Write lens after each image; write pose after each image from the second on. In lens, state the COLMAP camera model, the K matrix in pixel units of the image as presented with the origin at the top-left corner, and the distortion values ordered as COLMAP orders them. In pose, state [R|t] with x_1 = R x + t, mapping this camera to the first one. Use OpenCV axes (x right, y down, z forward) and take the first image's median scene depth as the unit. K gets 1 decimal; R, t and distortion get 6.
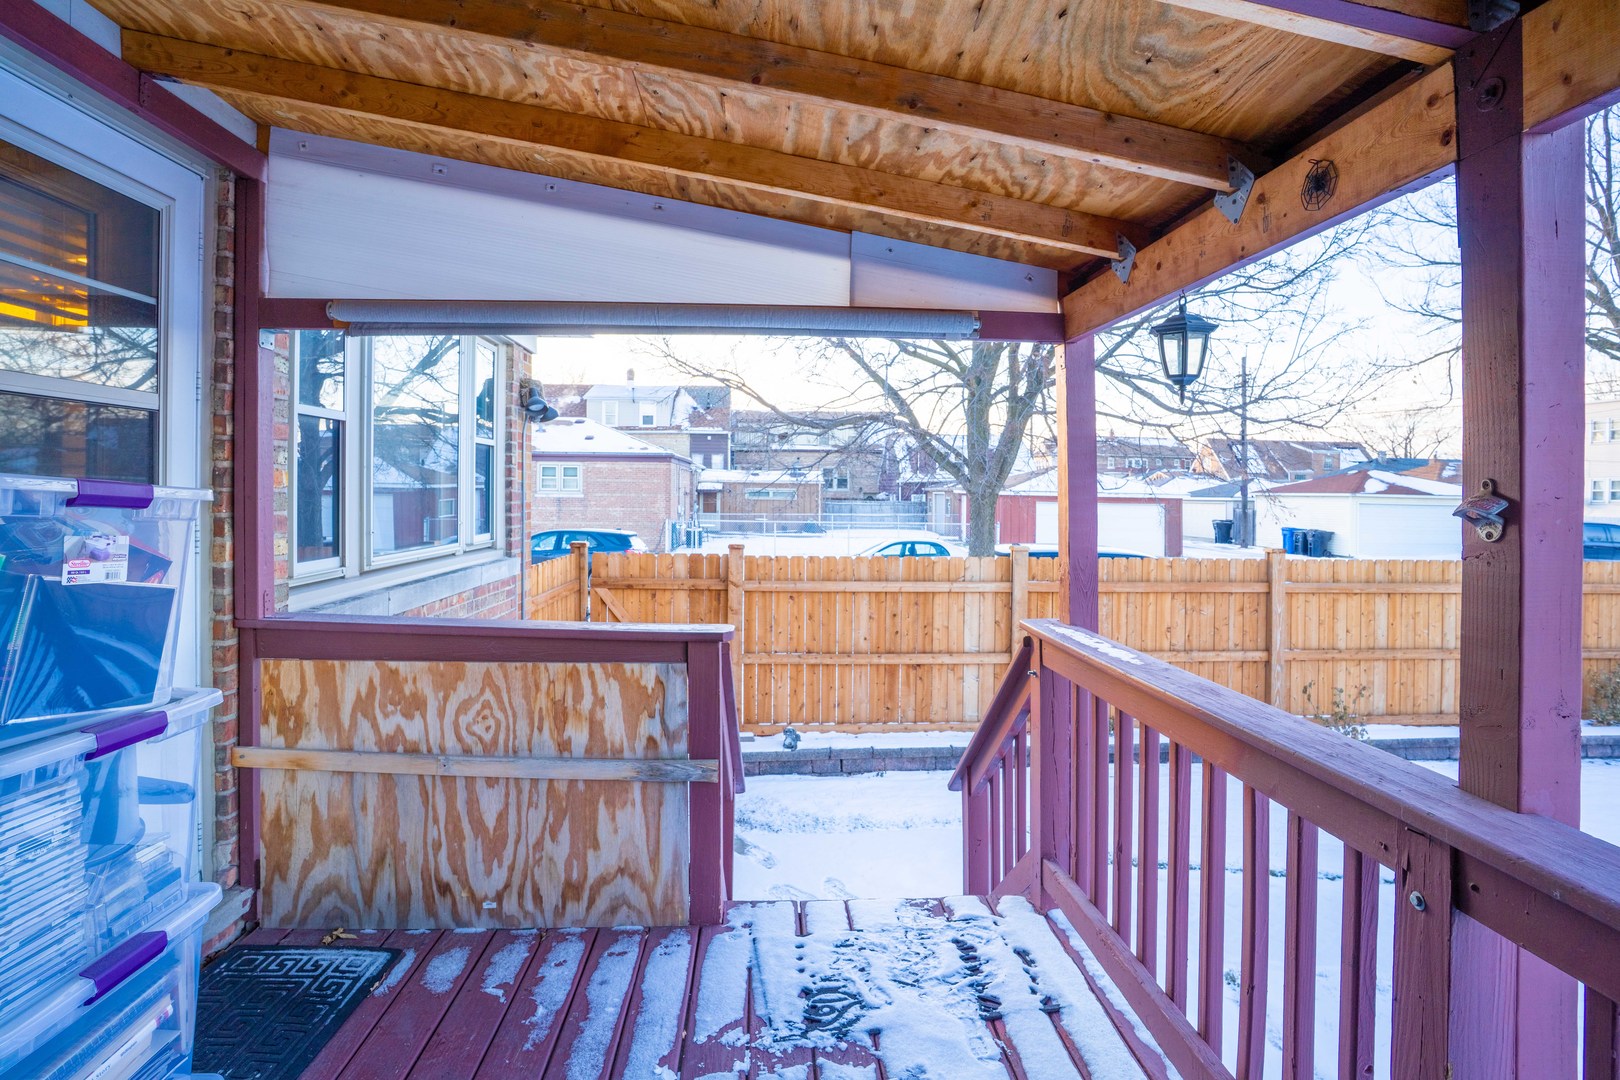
lens RADIAL K [[807.7, 0, 789.4], [0, 807.7, 477.4], [0, 0, 1]] dist [-0.034466, 0.003970]
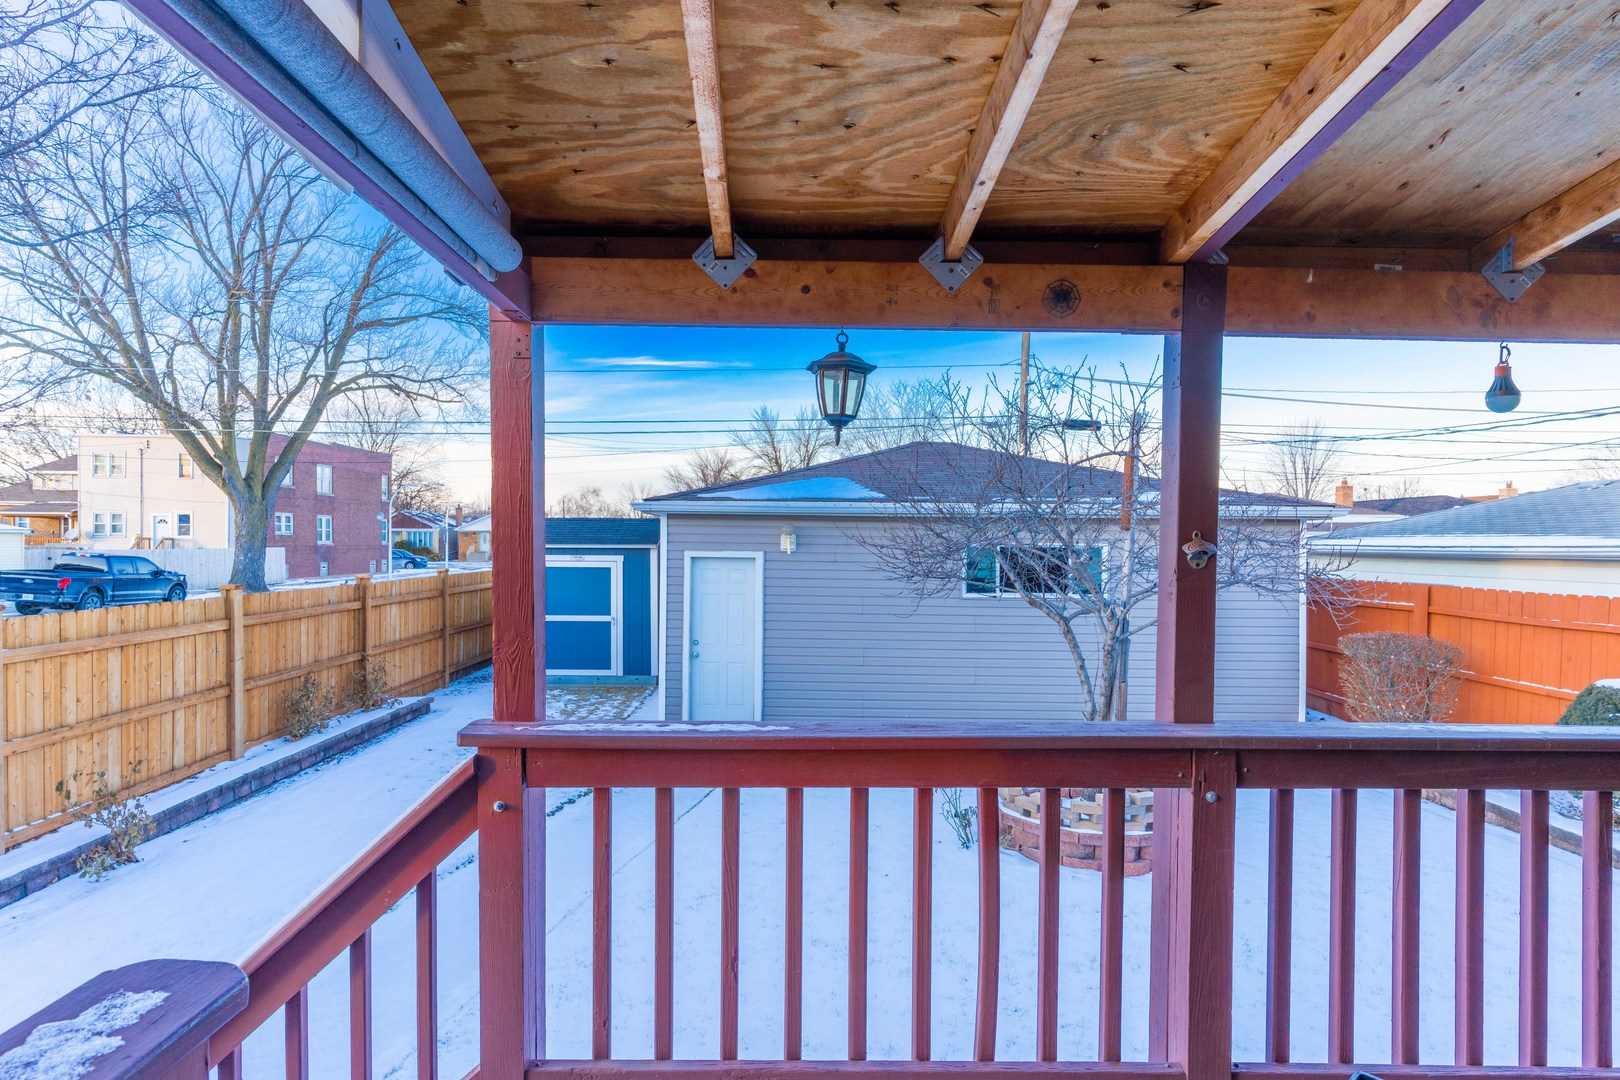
lens RADIAL K [[862.1, 0, 800.5], [0, 862.1, 565.3], [0, 0, 1]] dist [0.024543, 0.000152]
pose [[0.051126, -0.044032, 0.997721, -0.135561], [-0.021639, 0.998744, 0.045186, 0.002150], [-0.998458, -0.023900, 0.050109, 0.235322]]
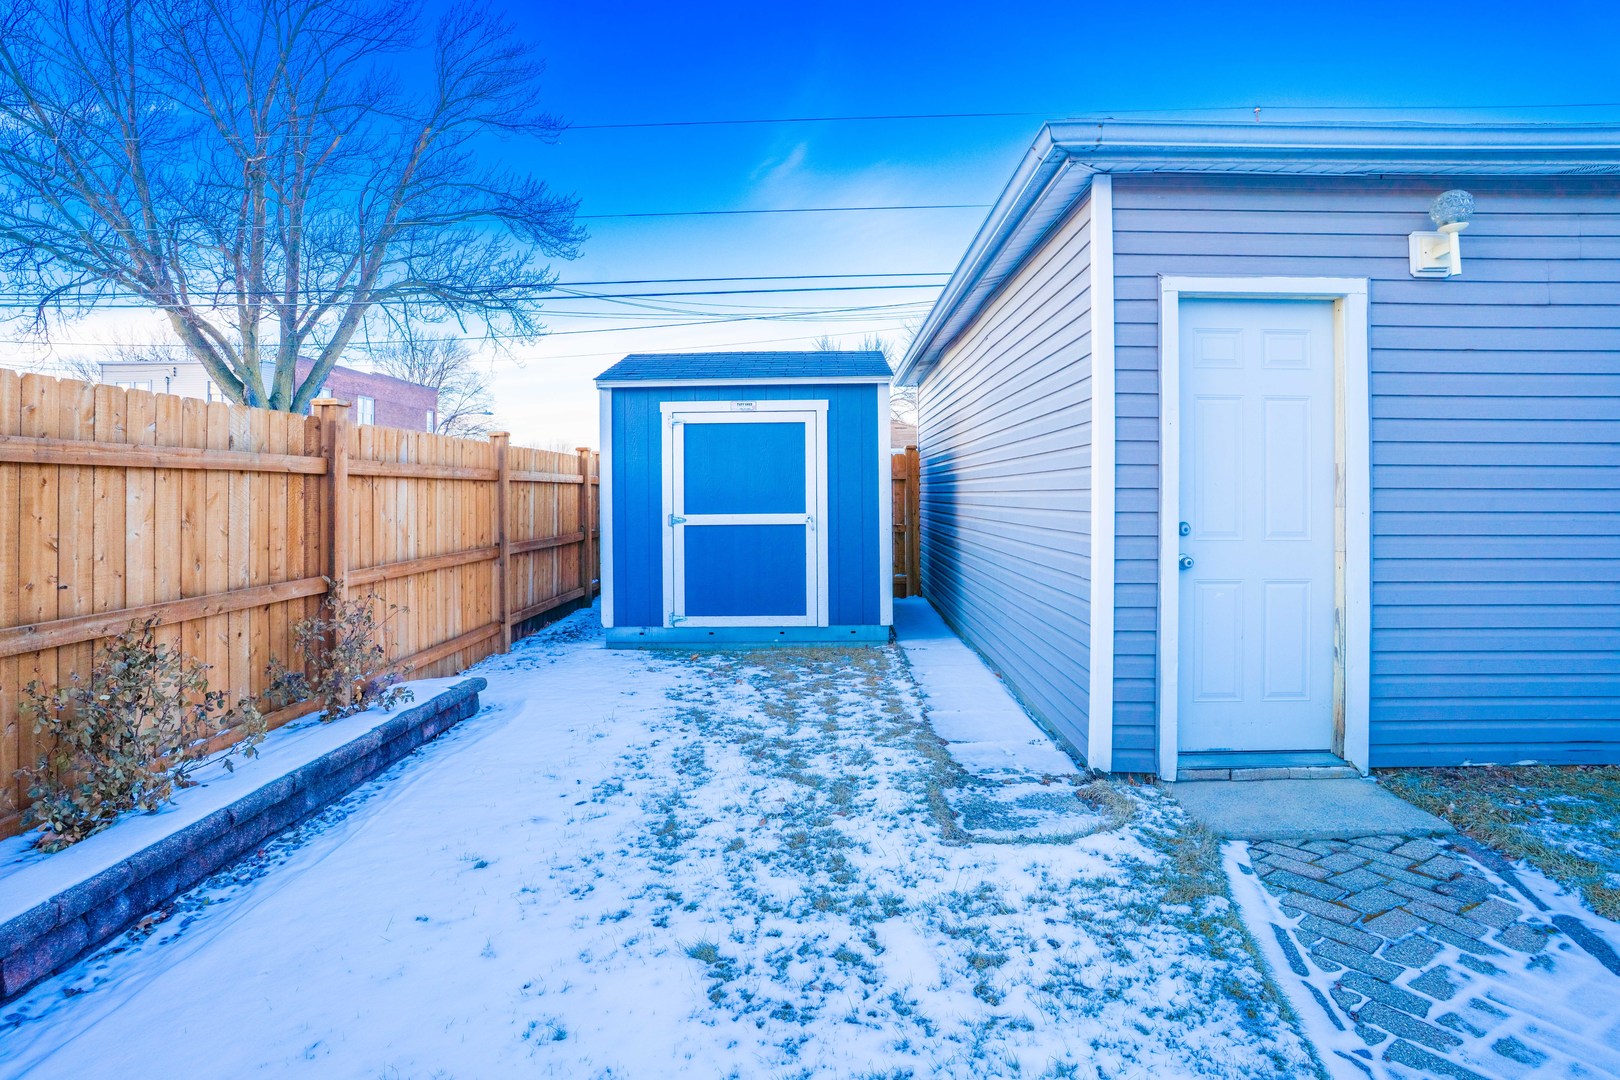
lens RADIAL K [[807.7, 0, 787.9], [0, 807.7, 474.8], [0, 0, 1]] dist [-0.034466, 0.003970]
pose [[0.085302, 0.010761, 0.996297, 0.713936], [0.000350, 0.999941, -0.010830, 0.159776], [-0.996355, 0.001272, 0.085293, 0.650576]]
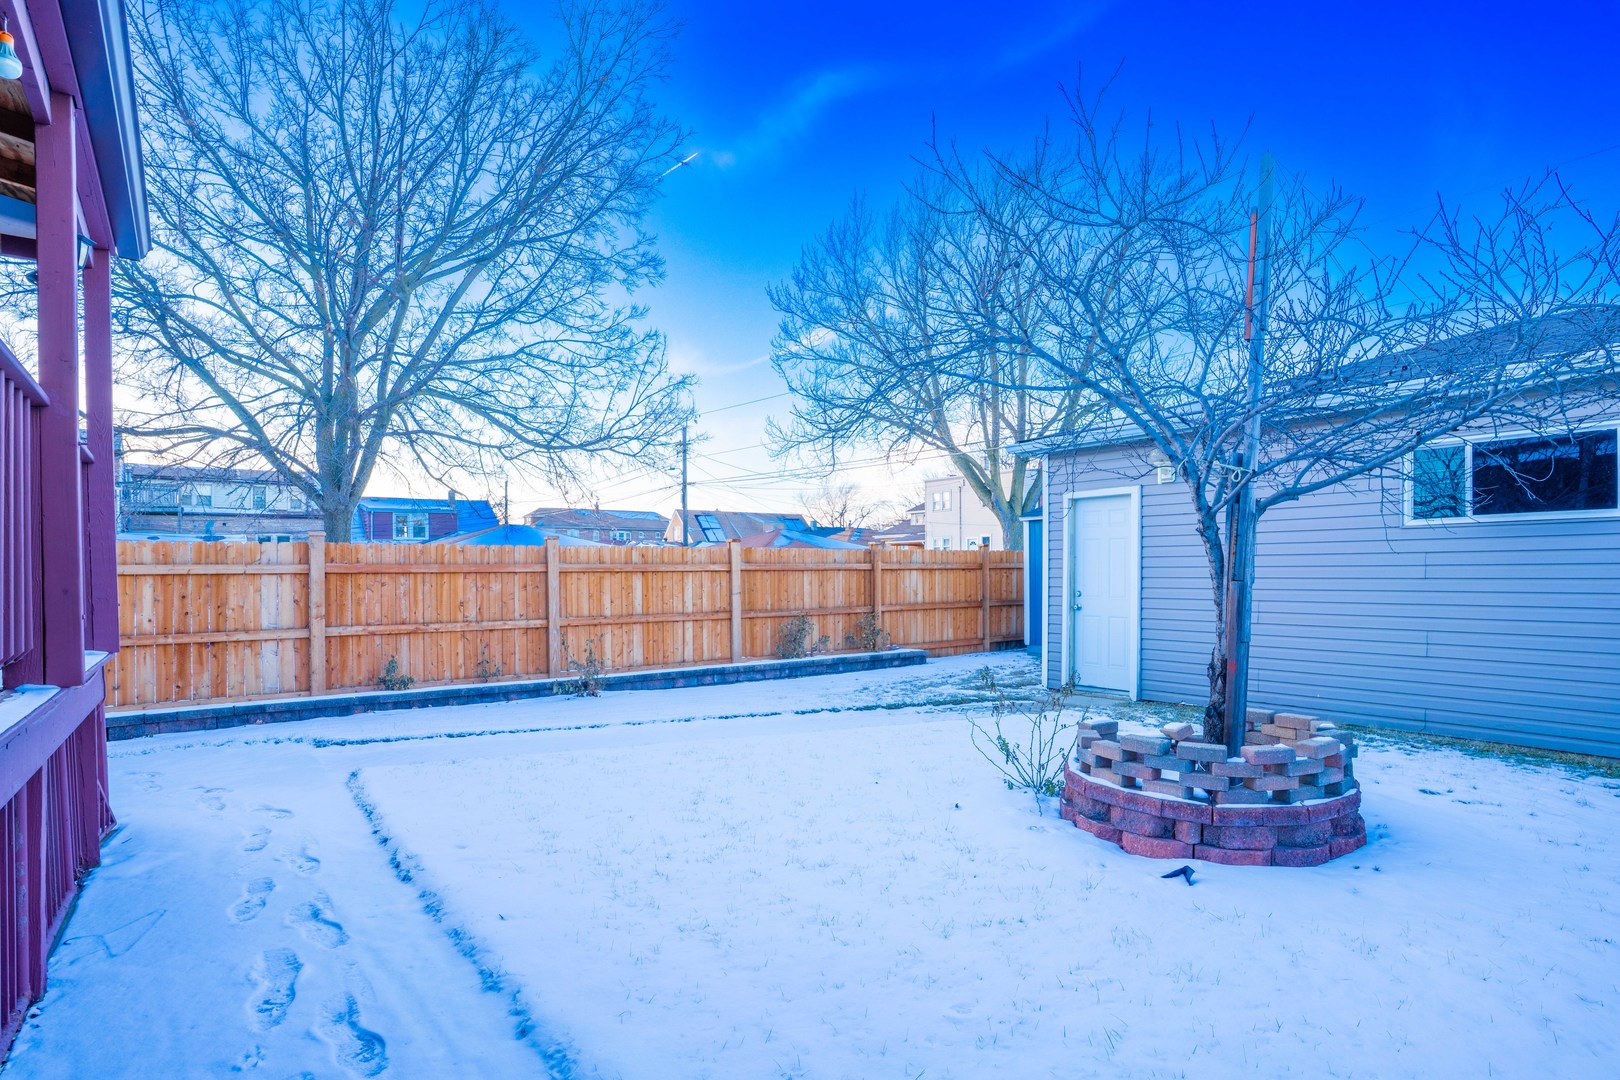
lens RADIAL K [[878.2, 0, 801.7], [0, 878.2, 564.2], [0, 0, 1]] dist [-0.039595, 0.003817]
pose [[0.844796, -0.015793, 0.534855, 0.206265], [0.016681, 0.999856, 0.003176, 0.134728], [-0.534828, 0.006239, 0.844938, -0.369217]]
